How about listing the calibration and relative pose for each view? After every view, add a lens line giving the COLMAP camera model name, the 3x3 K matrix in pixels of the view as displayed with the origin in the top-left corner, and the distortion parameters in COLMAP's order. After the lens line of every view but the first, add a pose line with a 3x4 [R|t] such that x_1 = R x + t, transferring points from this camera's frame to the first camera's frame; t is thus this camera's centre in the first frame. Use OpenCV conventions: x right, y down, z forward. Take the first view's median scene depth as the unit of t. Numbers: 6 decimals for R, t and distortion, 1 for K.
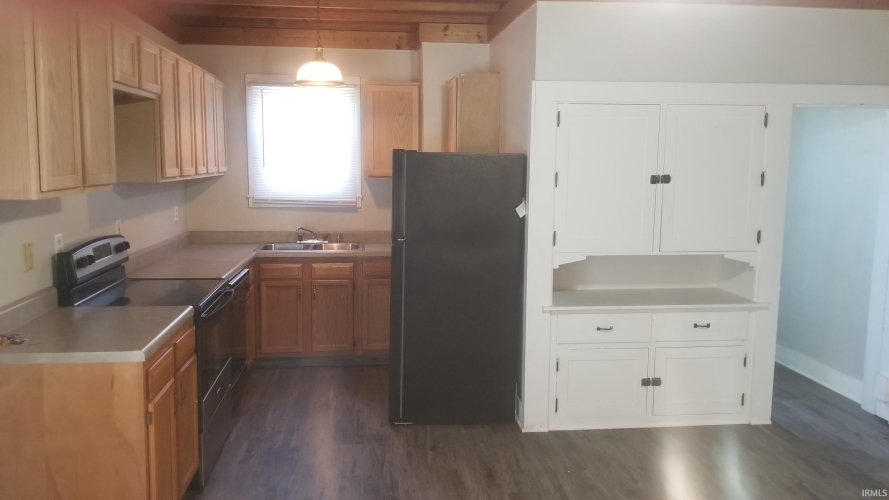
lens RADIAL K [[693.2, 0, 448.9], [0, 693.2, 248.3], [0, 0, 1]] dist [0.135886, -0.285859]
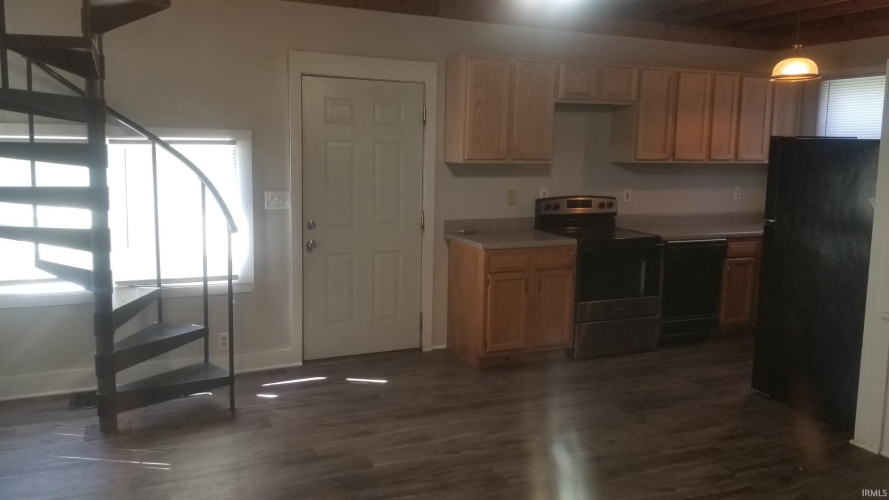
lens RADIAL K [[693.2, 0, 448.9], [0, 693.2, 248.3], [0, 0, 1]] dist [0.135886, -0.285859]
pose [[0.307242, 0.135285, -0.941966, 0.864574], [-0.136578, 0.985865, 0.097042, -0.008384], [0.941780, 0.098836, 0.321376, 0.198383]]
